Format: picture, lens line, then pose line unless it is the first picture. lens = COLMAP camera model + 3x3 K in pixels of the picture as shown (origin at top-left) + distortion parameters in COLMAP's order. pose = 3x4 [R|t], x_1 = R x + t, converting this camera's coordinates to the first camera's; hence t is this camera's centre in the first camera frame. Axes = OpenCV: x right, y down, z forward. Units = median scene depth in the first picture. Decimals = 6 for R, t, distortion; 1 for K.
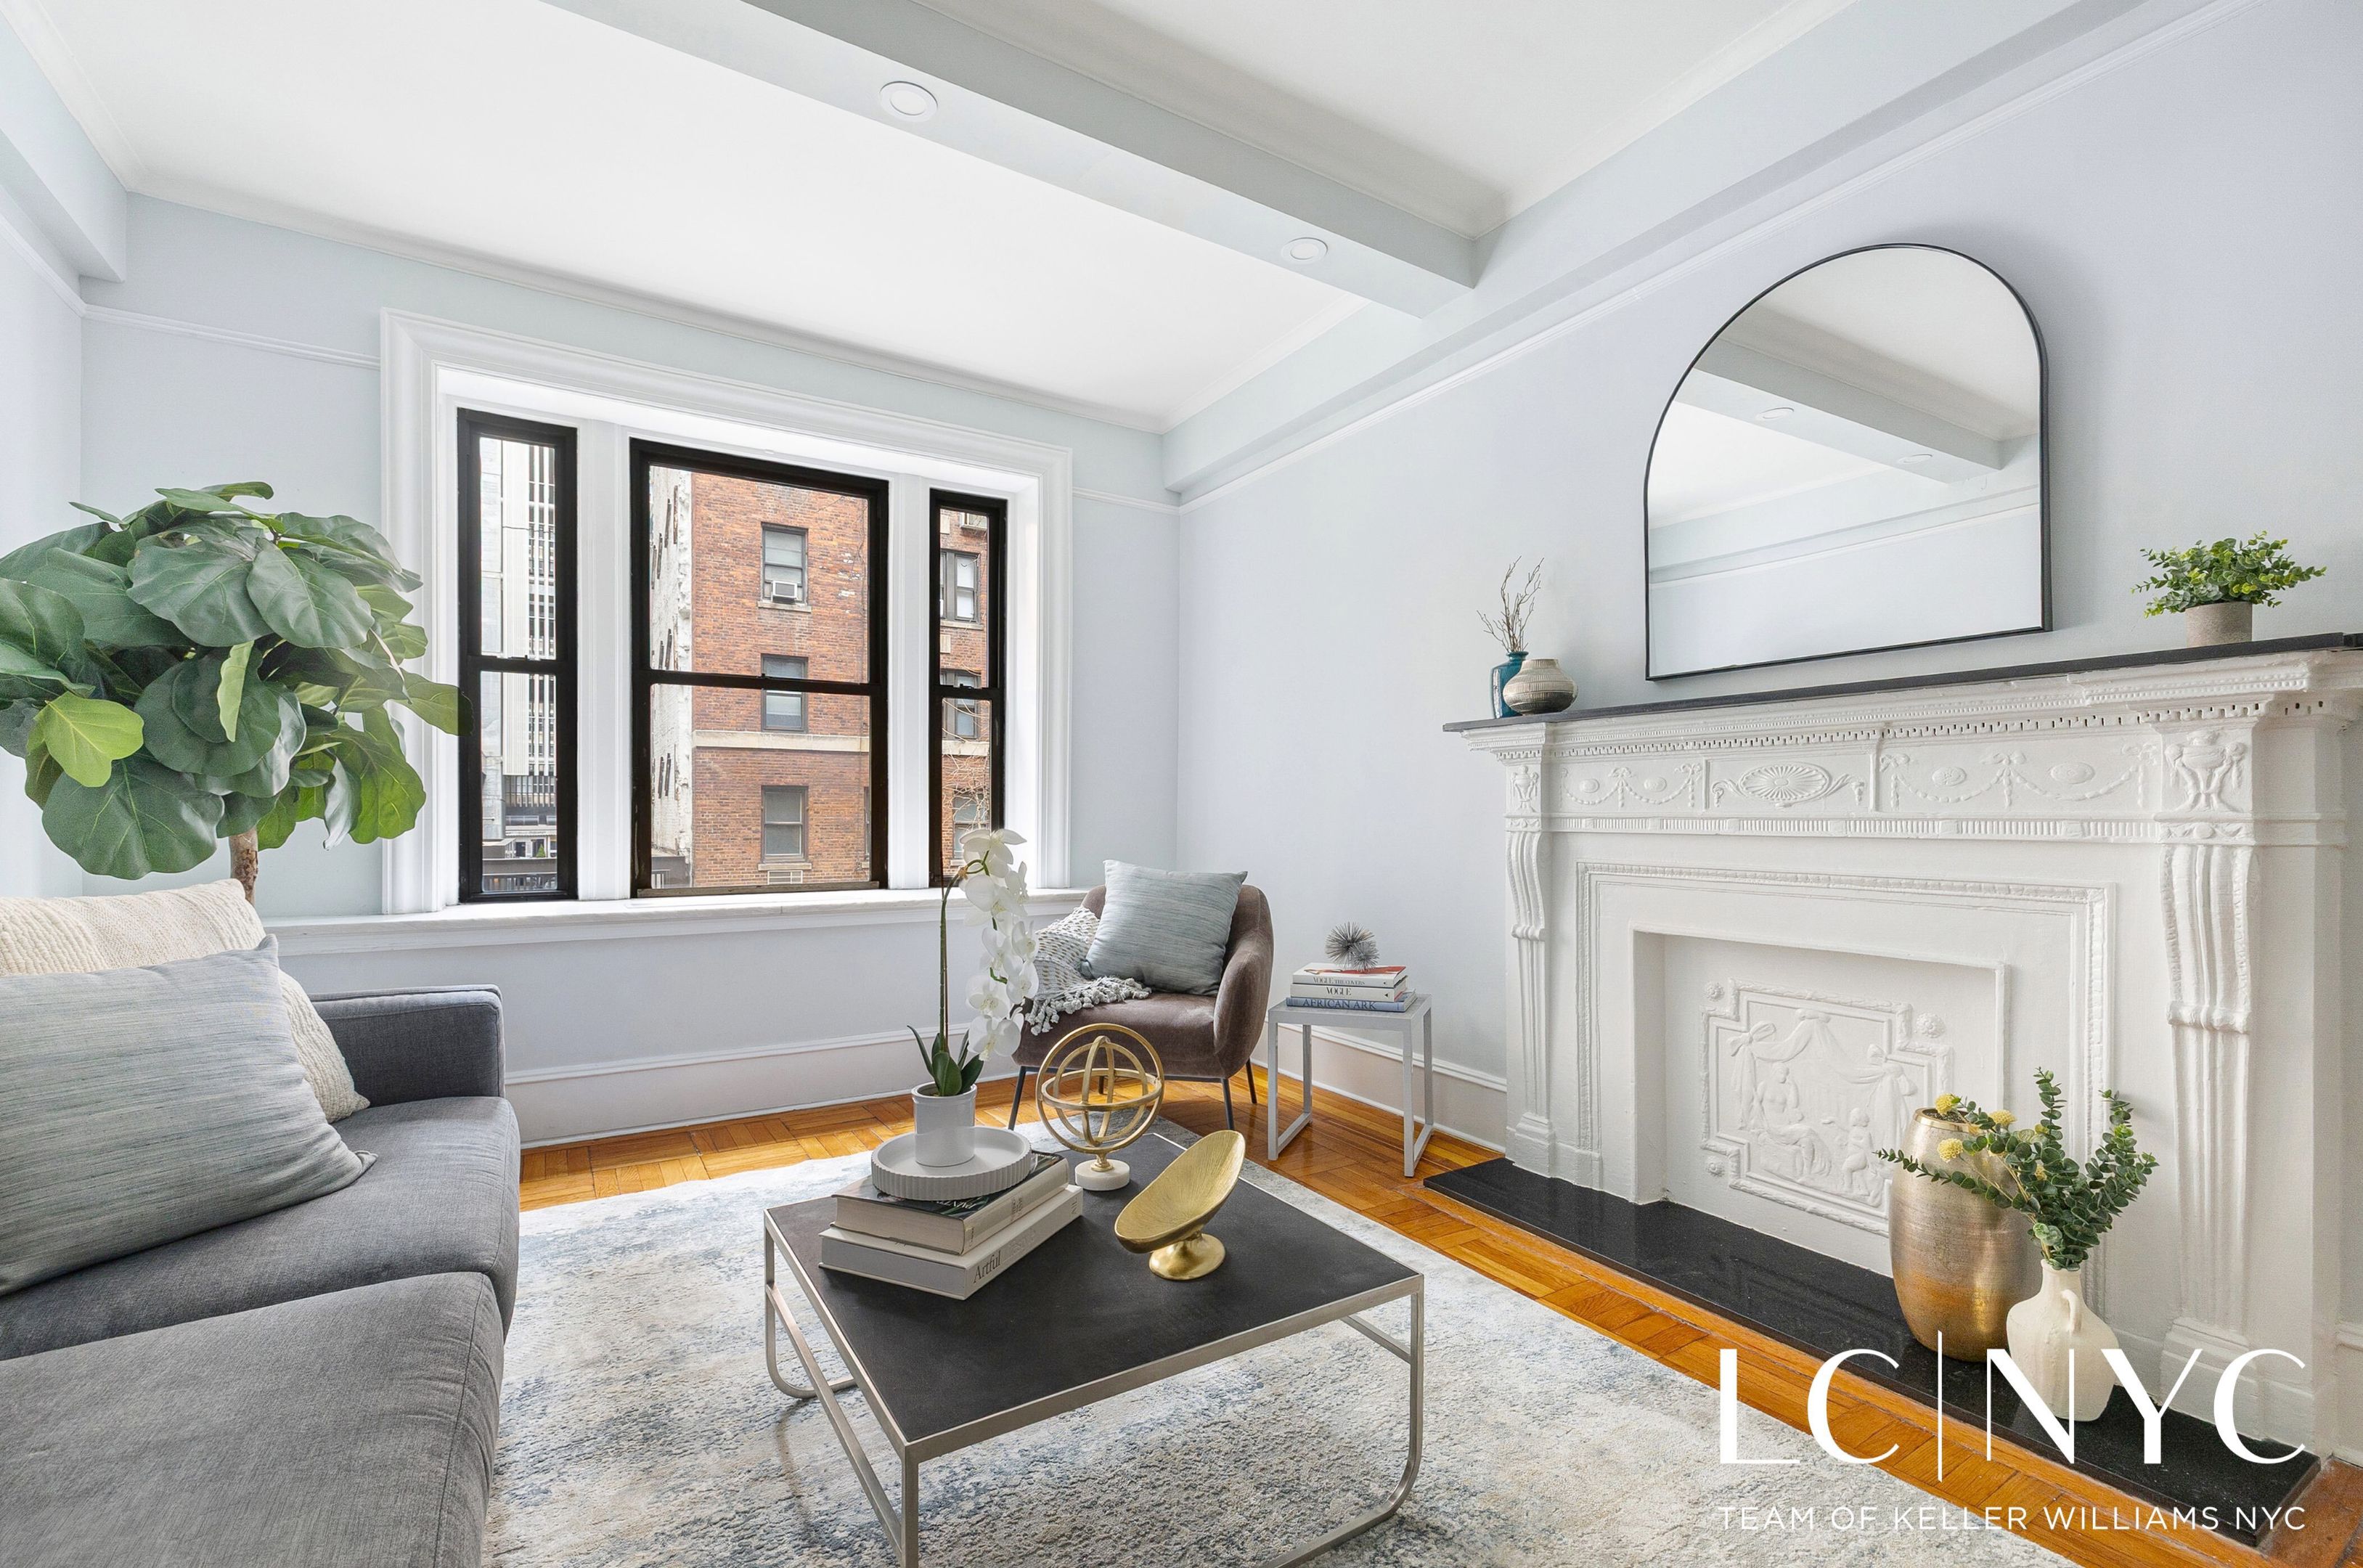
lens RADIAL K [[1024.0, 0, 1197.6], [0, 1024.0, 820.1], [0, 0, 1]] dist [0.000122, 0.000456]
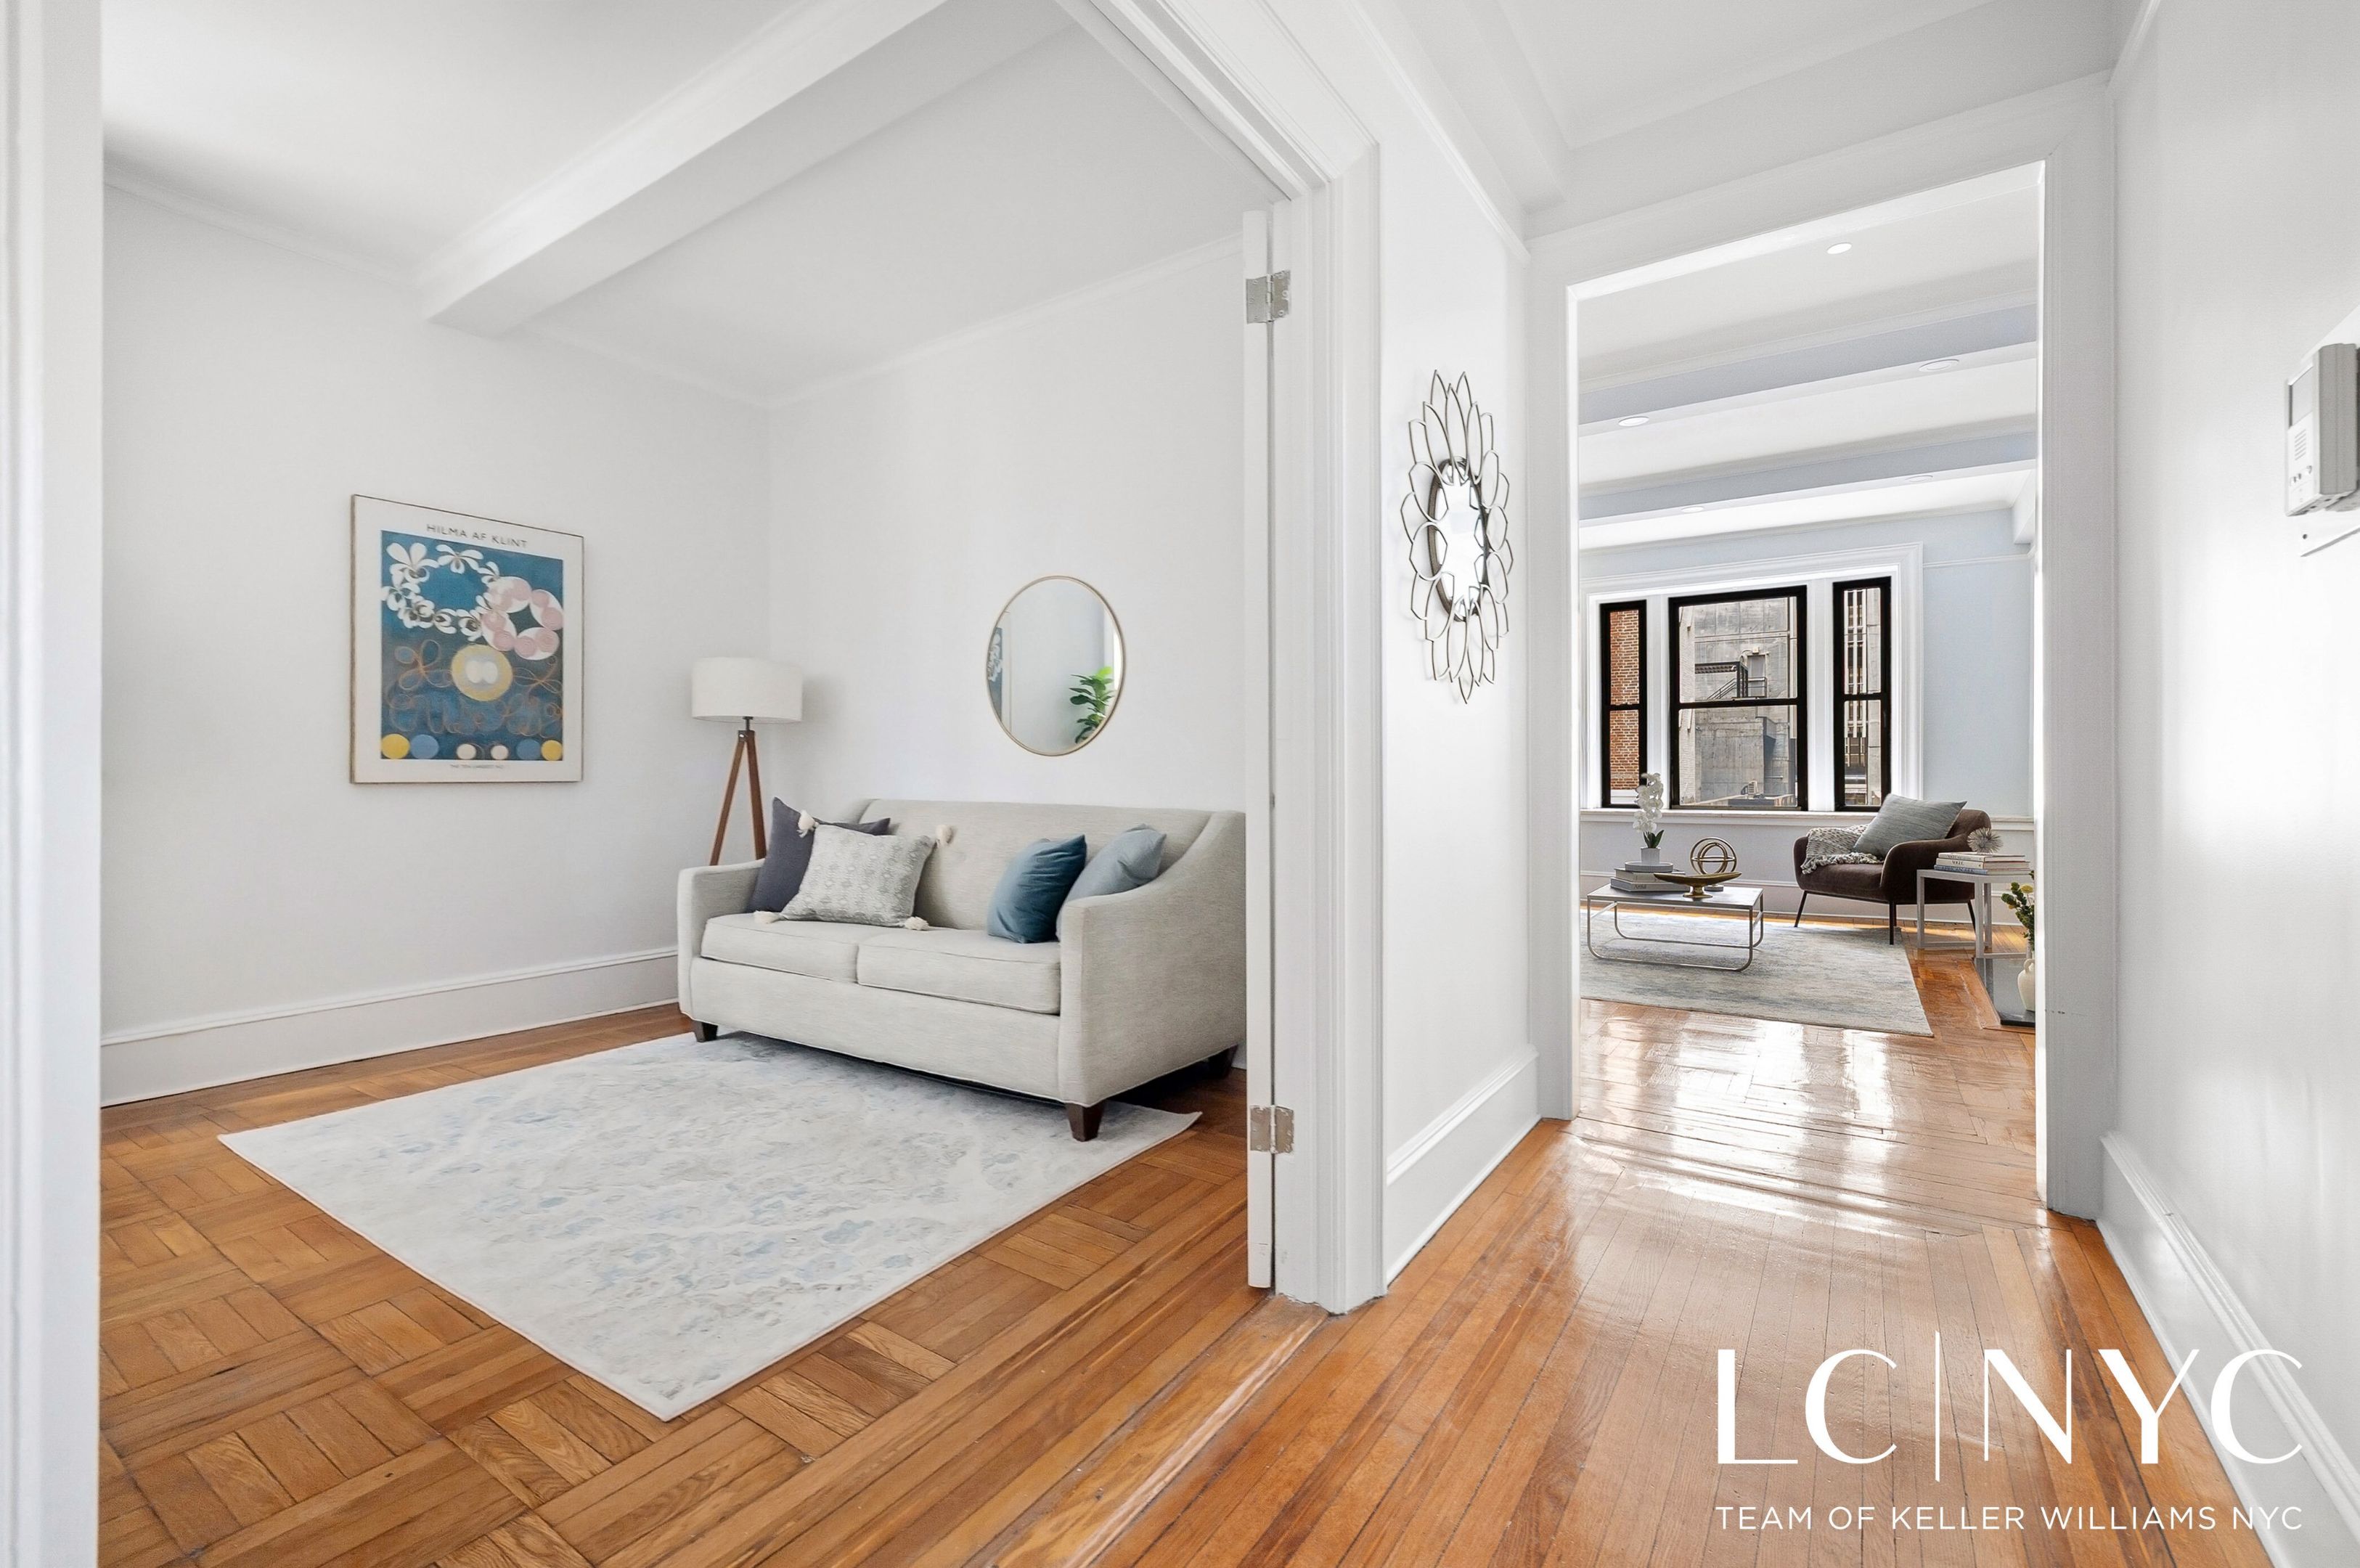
lens RADIAL K [[1013.1, 0, 1189.6], [0, 1013.1, 776.5], [0, 0, 1]] dist [0.009624, -0.000059]
pose [[0.412600, -0.001727, -0.910911, 1.529566], [-0.000958, 0.999997, -0.002330, 0.020180], [0.910912, 0.001834, 0.412597, -1.265834]]
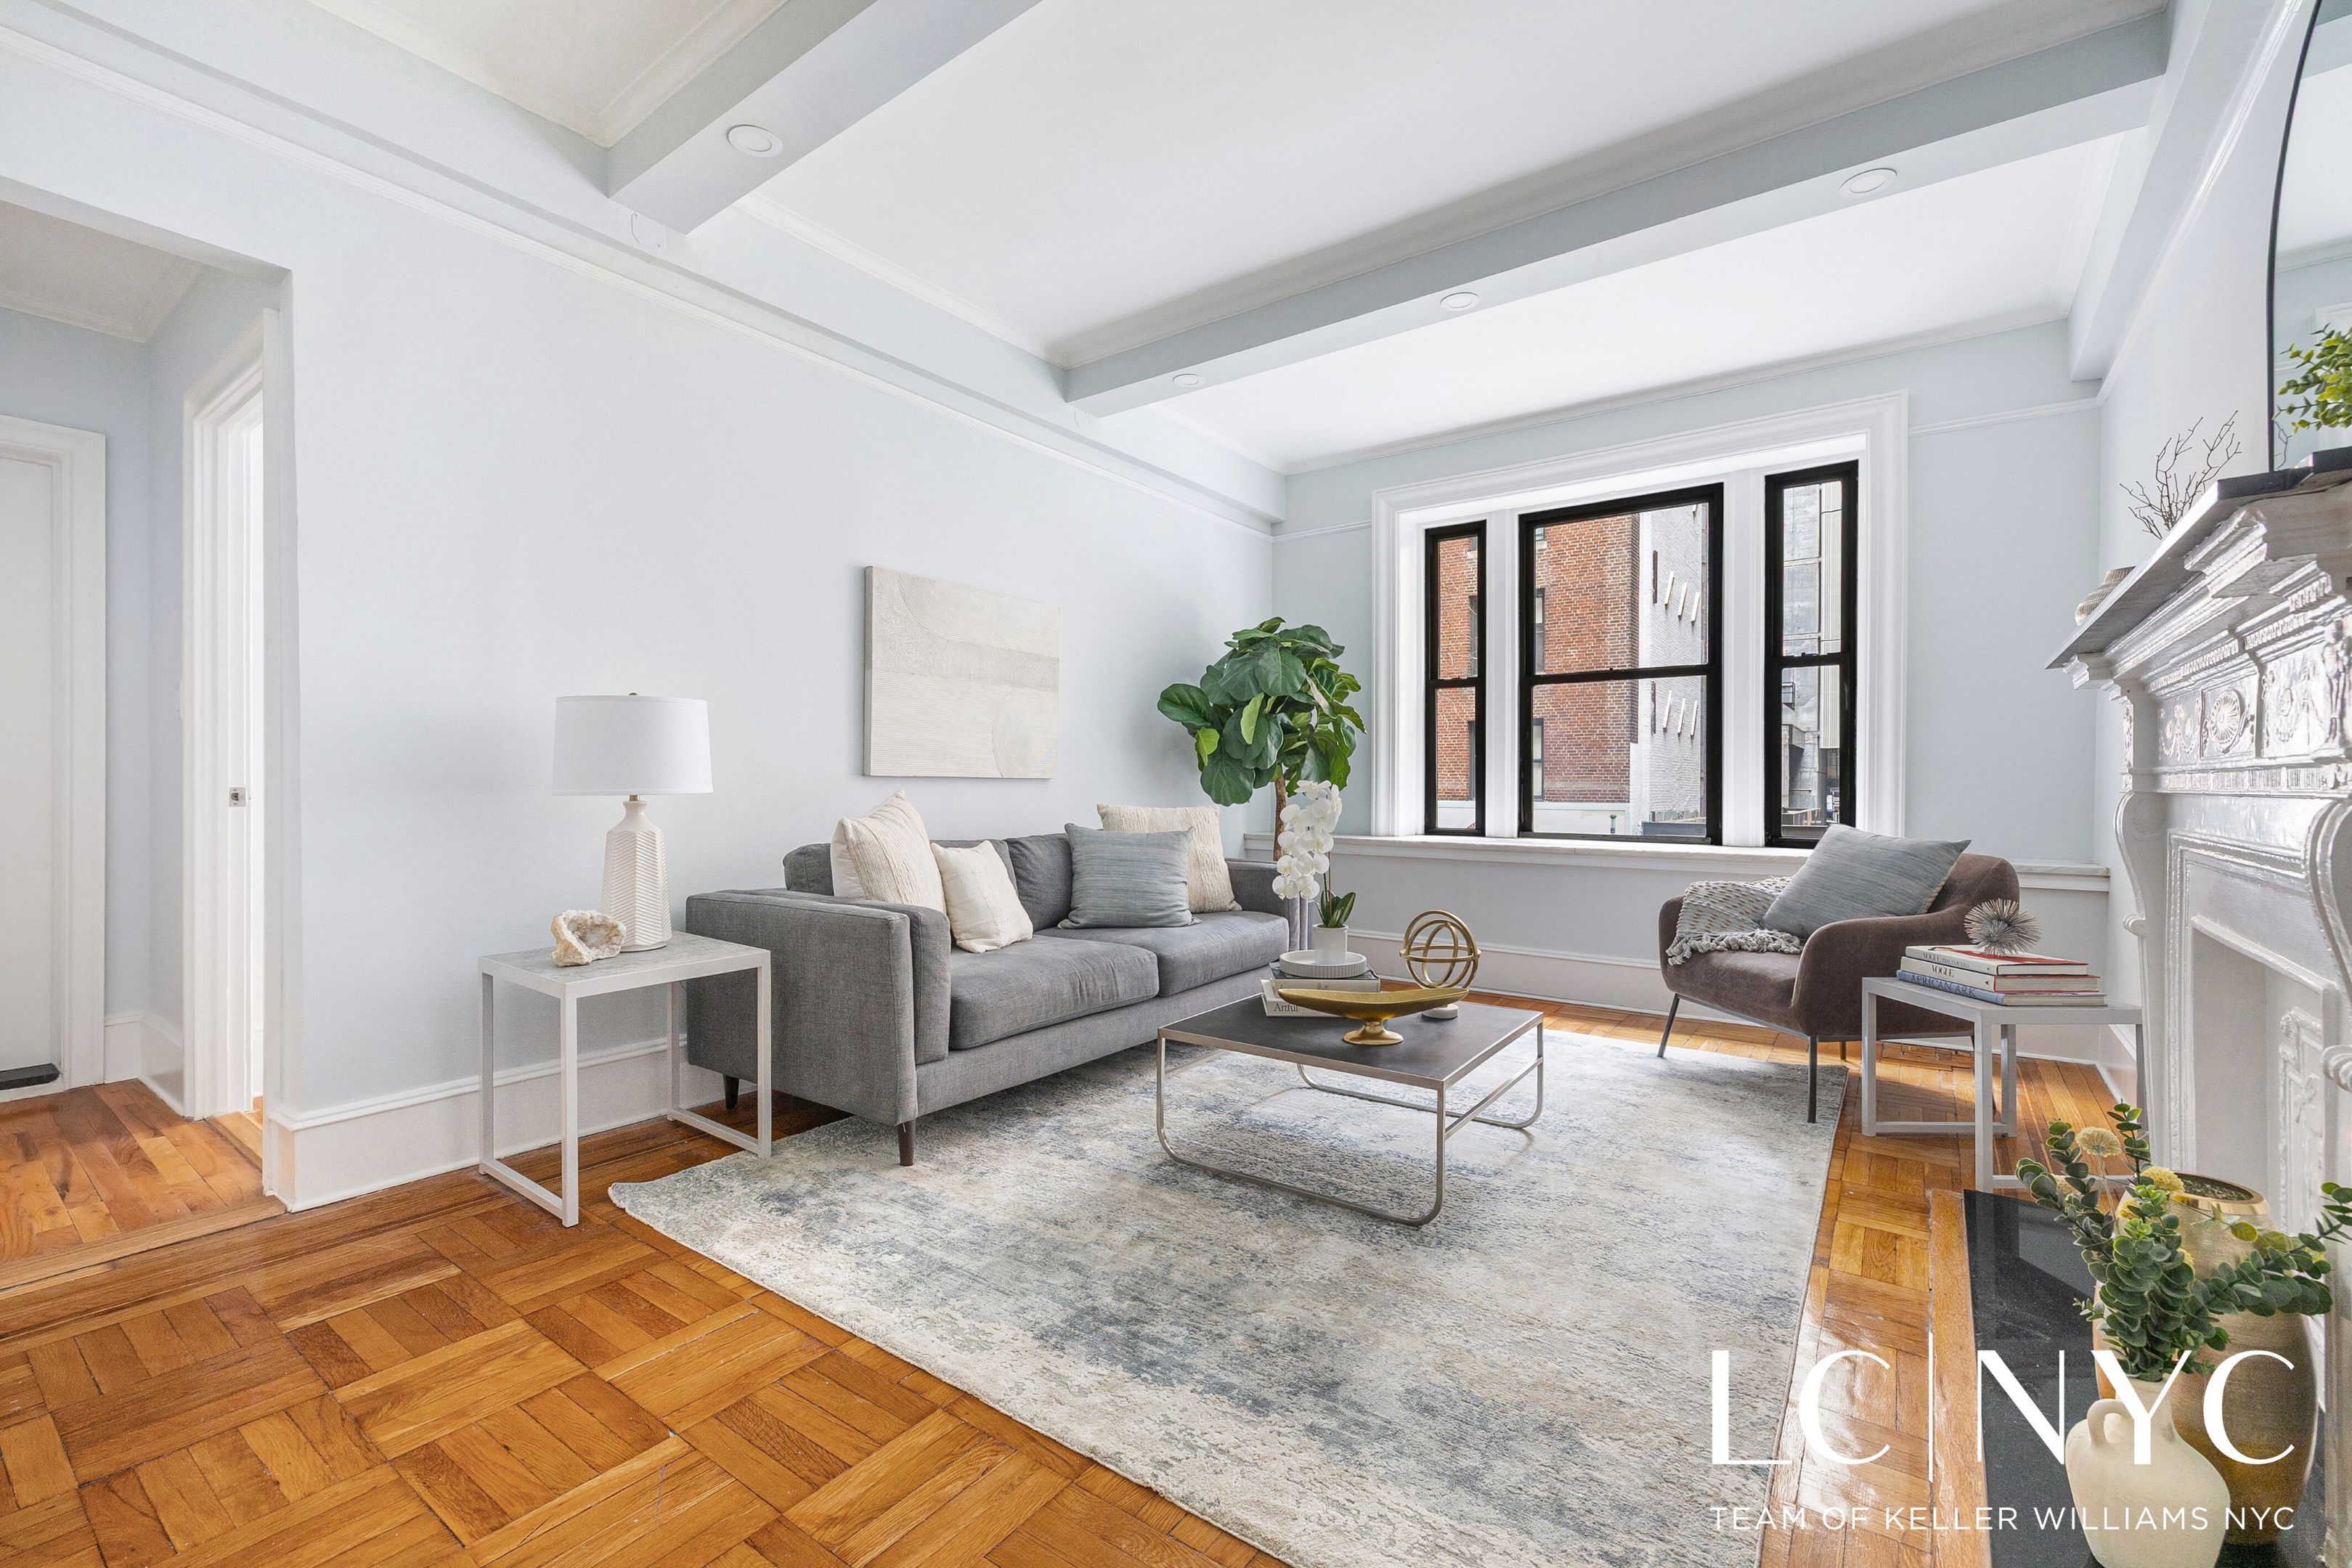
lens RADIAL K [[993.6, 0, 1169.1], [0, 993.6, 793.7], [0, 0, 1]] dist [0.002971, 0.000678]
pose [[0.365622, 0.008826, -0.930721, 0.857142], [-0.007424, 0.999951, 0.006567, 0.014254], [0.930734, 0.004509, 0.365670, 0.065040]]
